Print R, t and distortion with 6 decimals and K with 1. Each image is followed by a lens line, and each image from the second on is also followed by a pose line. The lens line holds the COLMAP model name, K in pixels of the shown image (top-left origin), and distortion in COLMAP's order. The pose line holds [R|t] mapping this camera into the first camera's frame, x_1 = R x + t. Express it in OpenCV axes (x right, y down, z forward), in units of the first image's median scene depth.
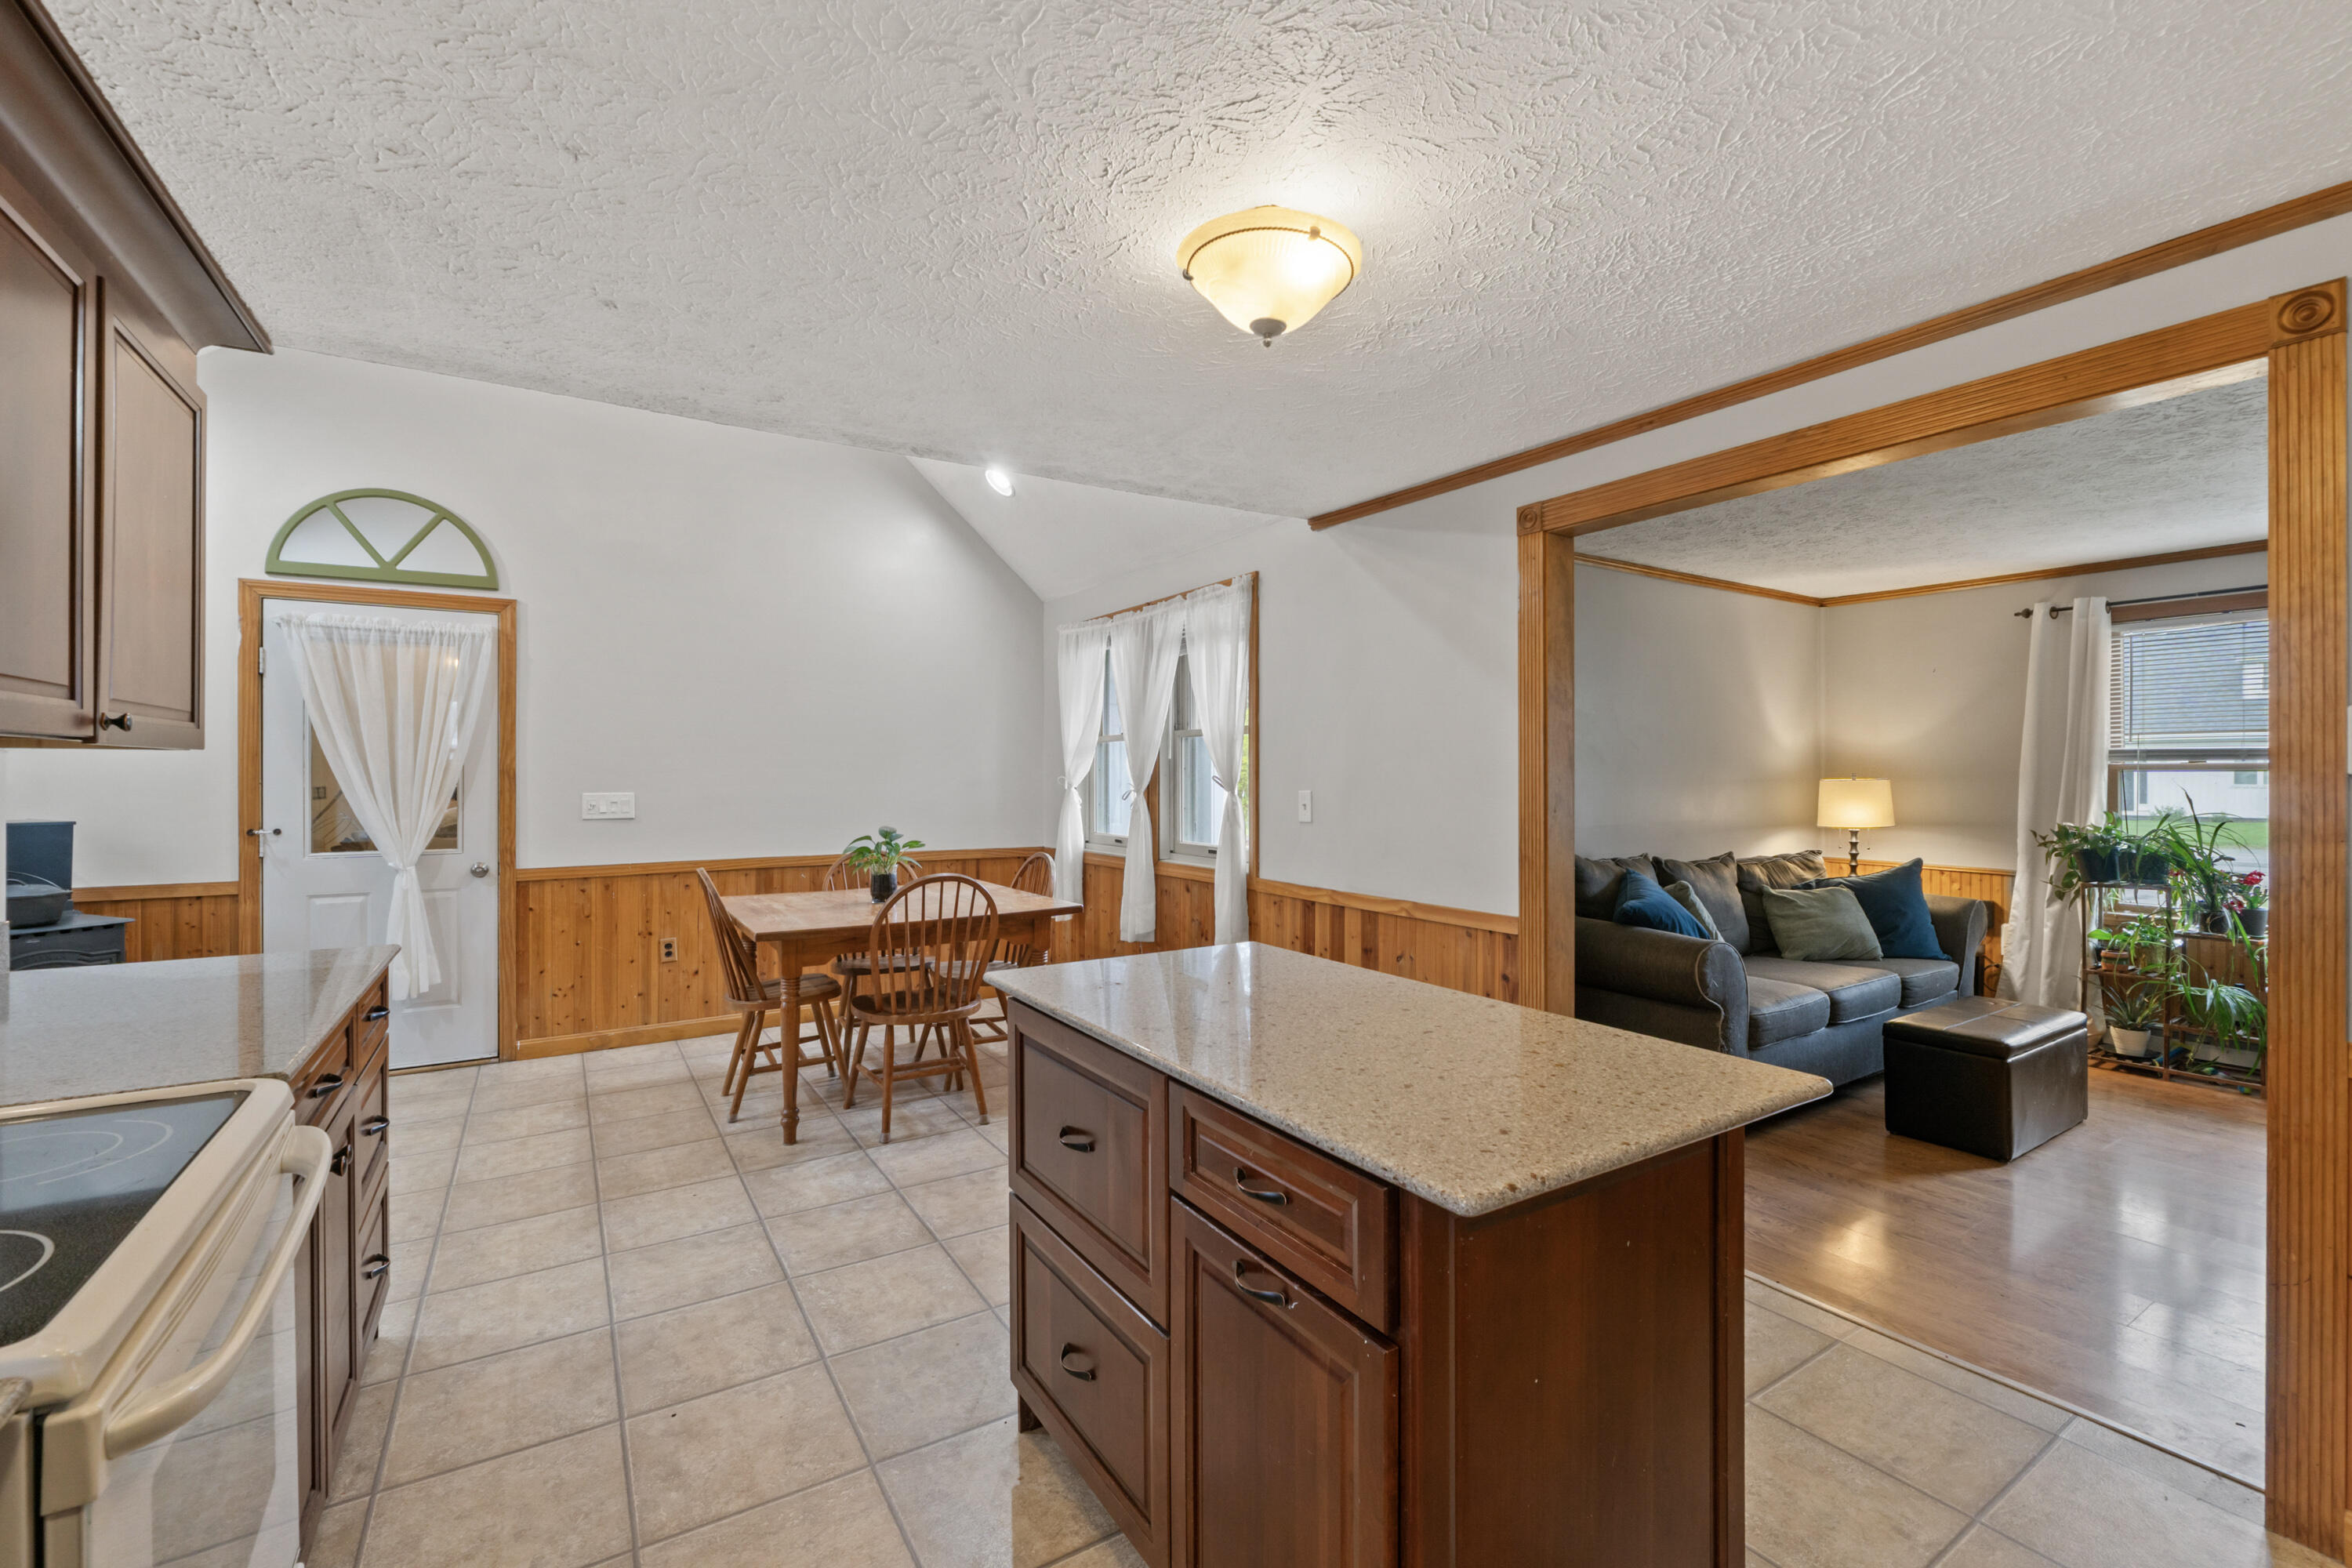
lens RADIAL K [[994.8, 0, 1178.4], [0, 994.8, 771.7], [0, 0, 1]] dist [-0.009425, 0.000325]
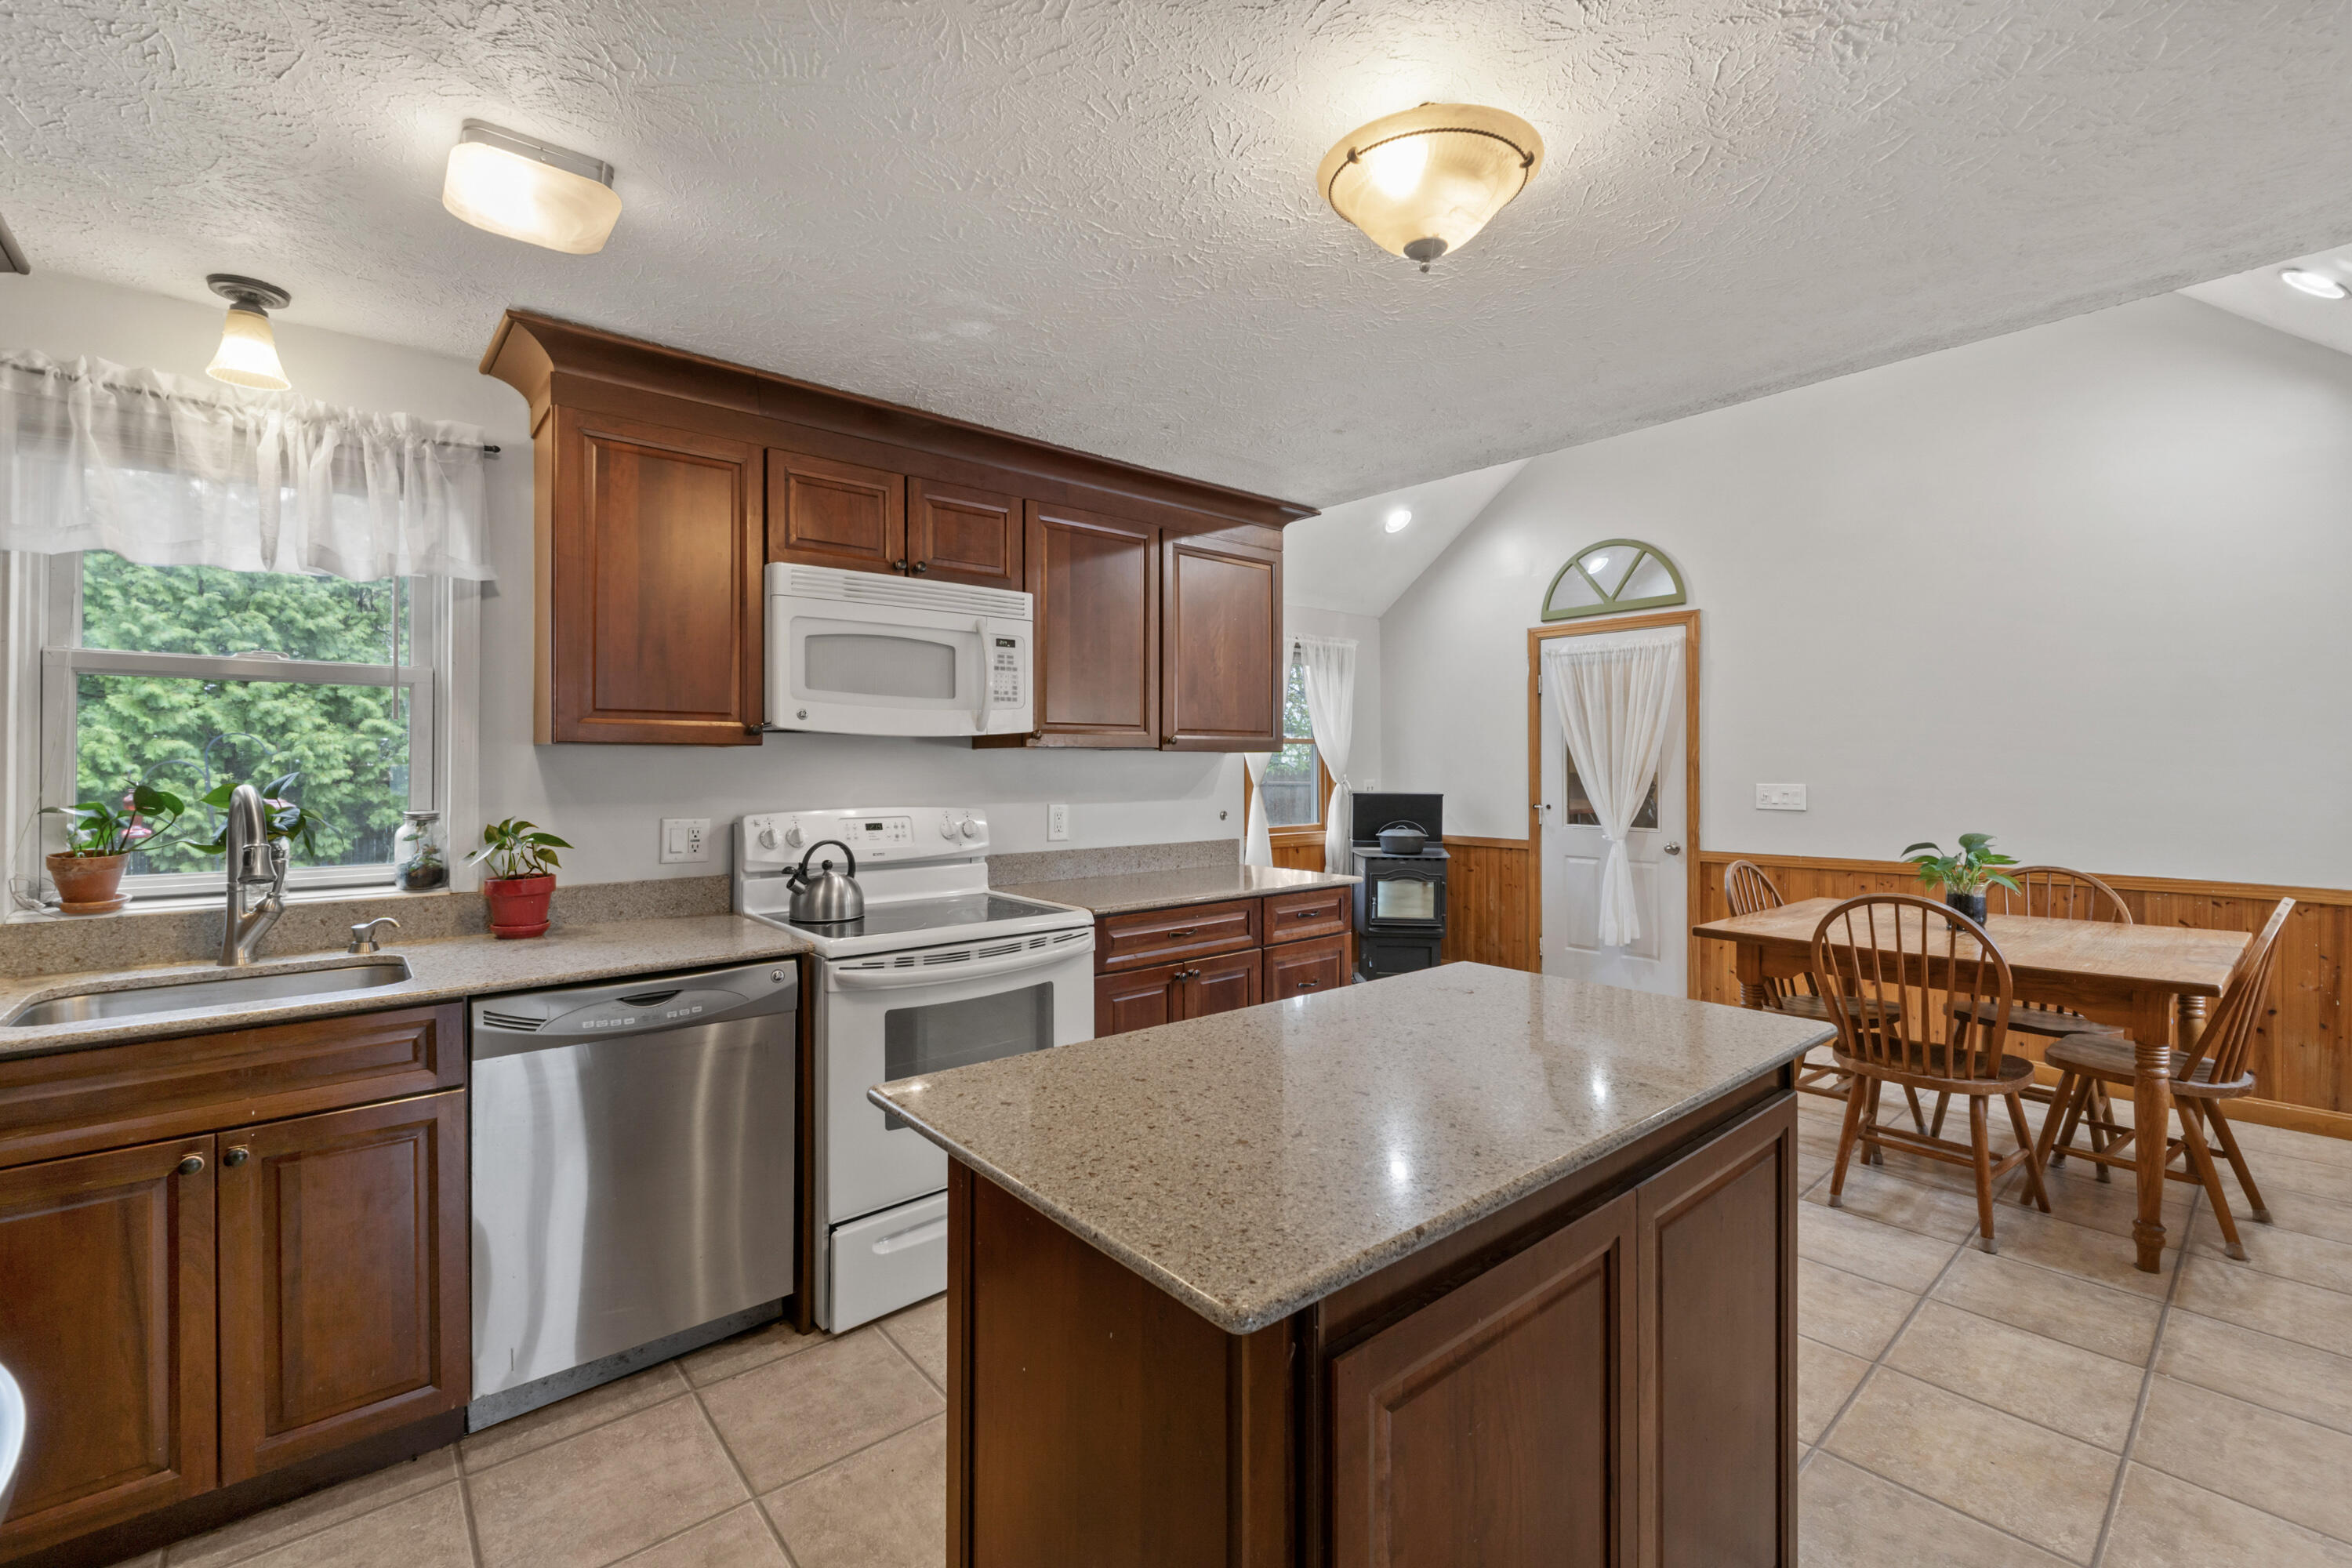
lens RADIAL K [[994.8, 0, 1174.6], [0, 994.8, 760.7], [0, 0, 1]] dist [-0.009425, 0.000325]
pose [[0.144383, -0.002817, -0.989518, 0.389270], [0.001840, 0.999995, -0.002578, -0.001140], [0.989520, -0.001449, 0.144388, 0.281664]]
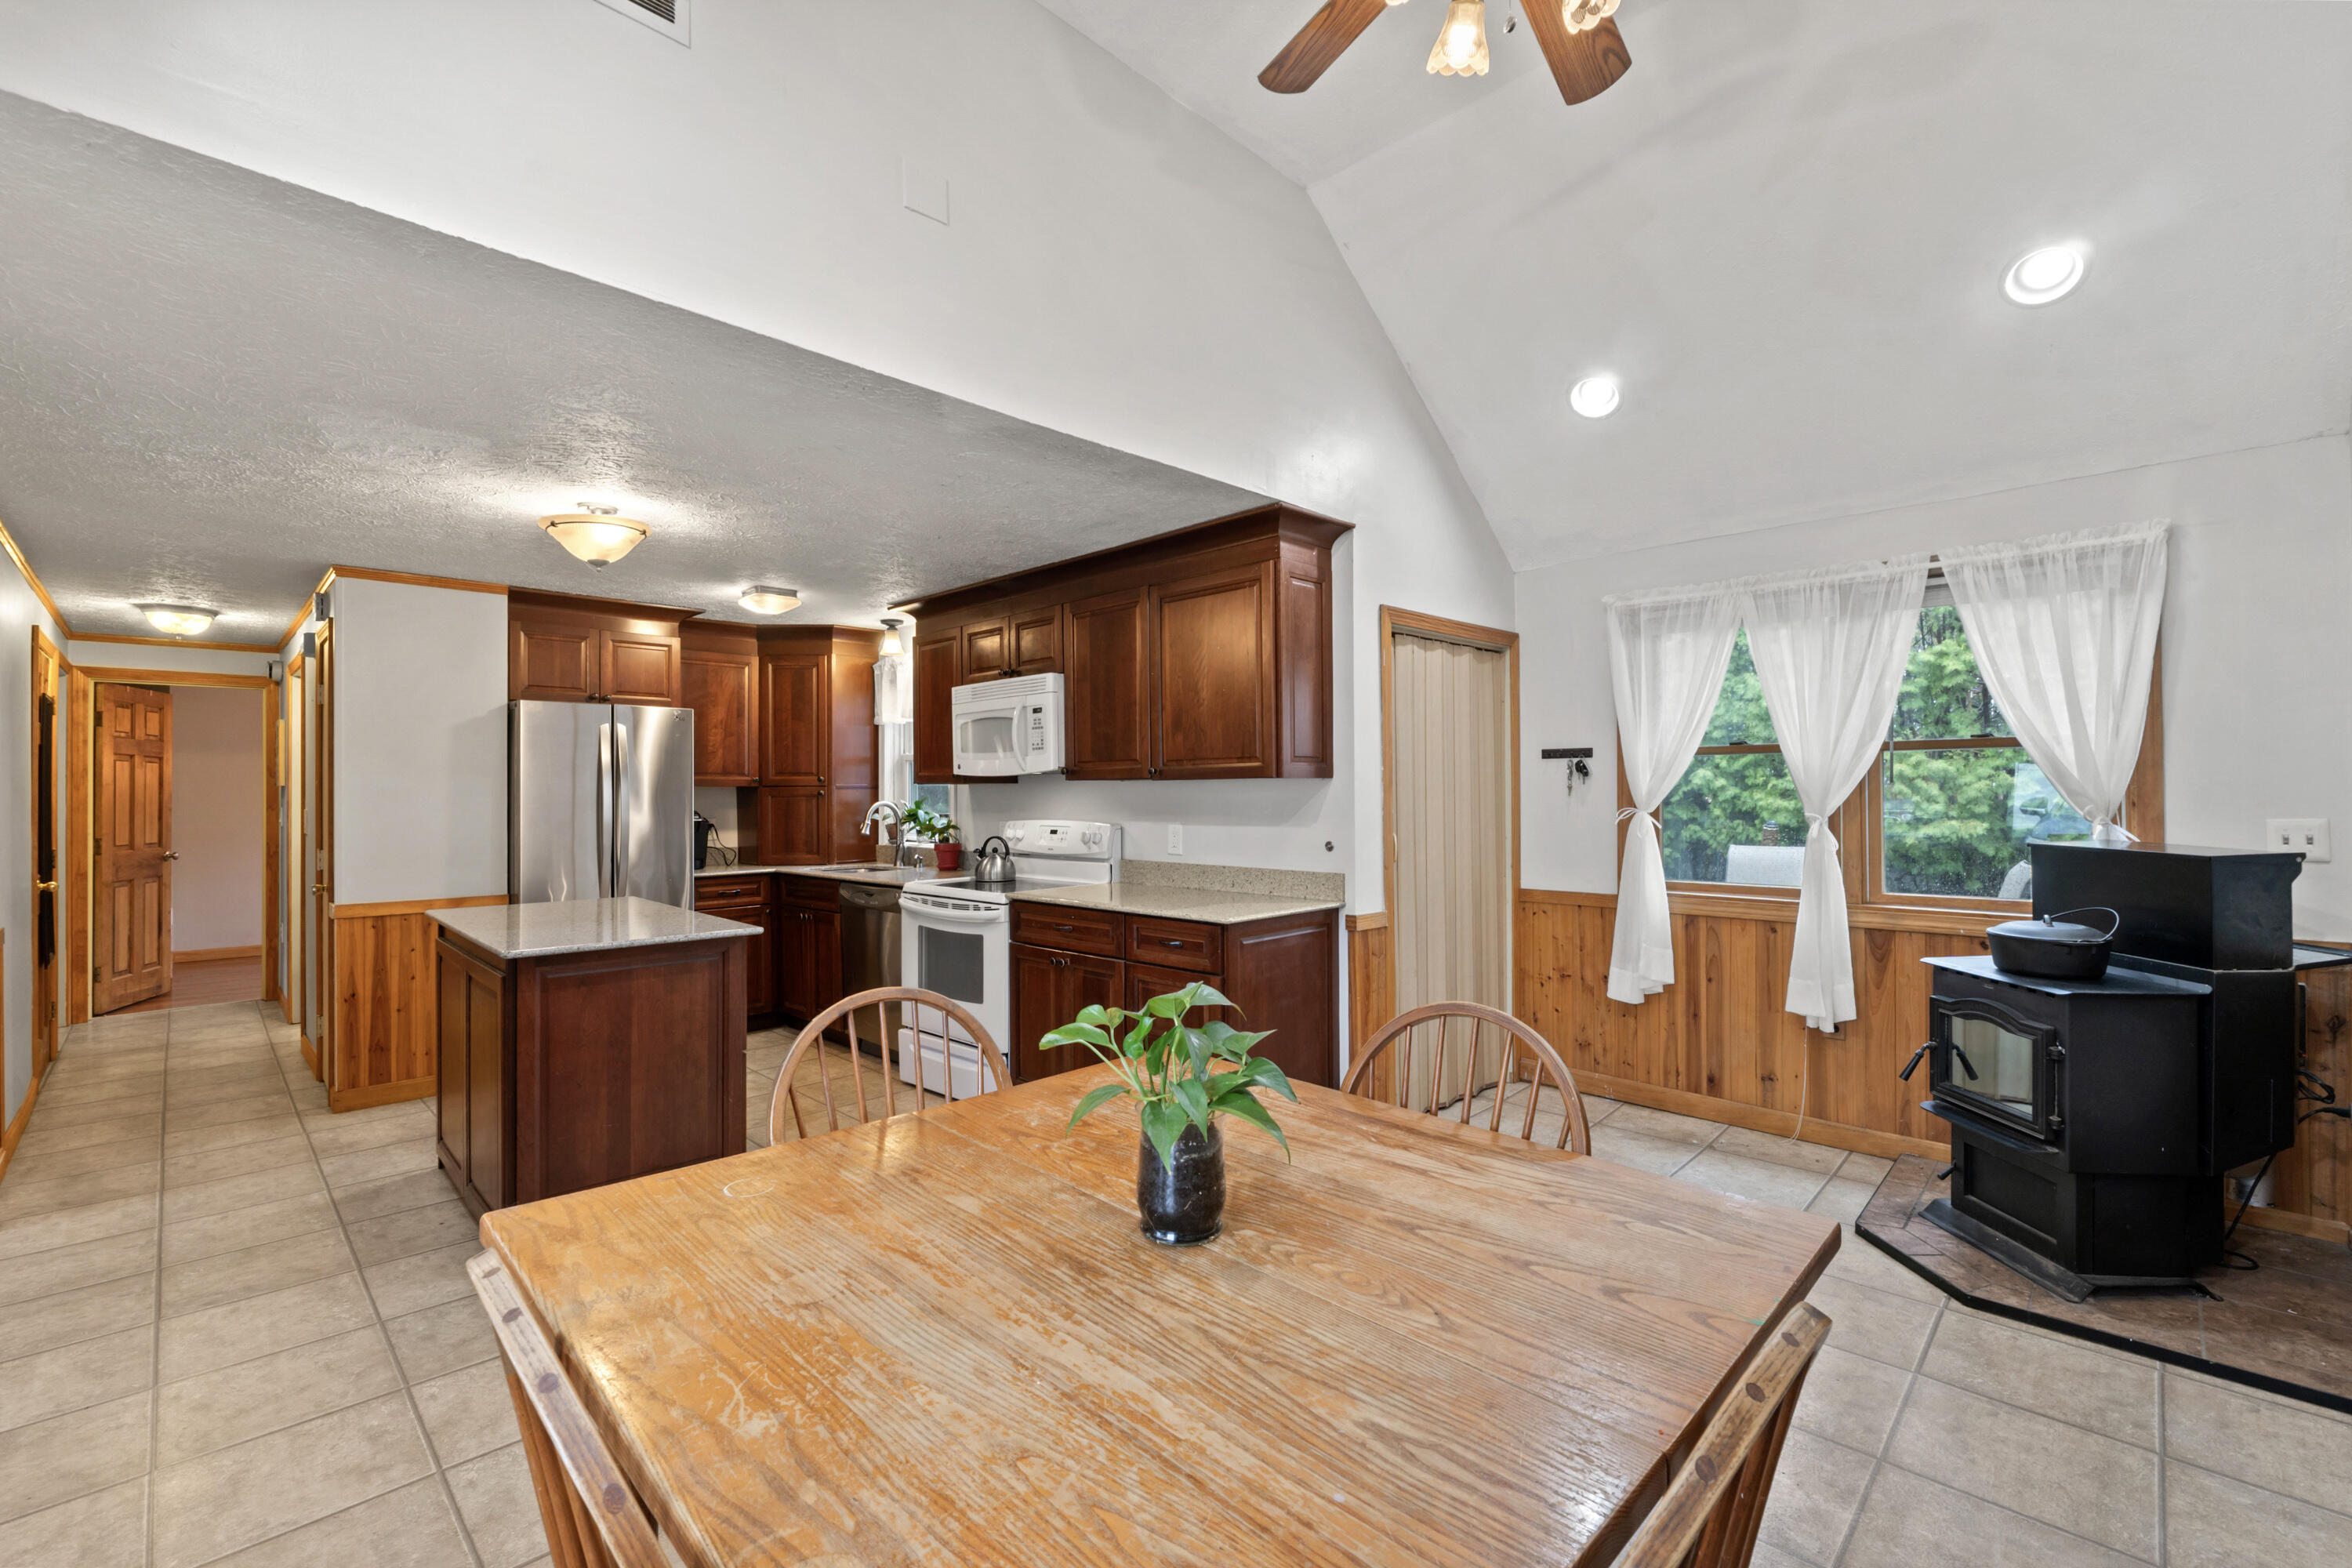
lens RADIAL K [[994.8, 0, 1184.8], [0, 994.8, 793.0], [0, 0, 1]] dist [-0.009425, 0.000325]
pose [[-0.971360, 0.007534, -0.237493, -0.232270], [0.007711, 0.999970, 0.000185, 0.000458], [0.237487, -0.001652, -0.971389, 1.322200]]
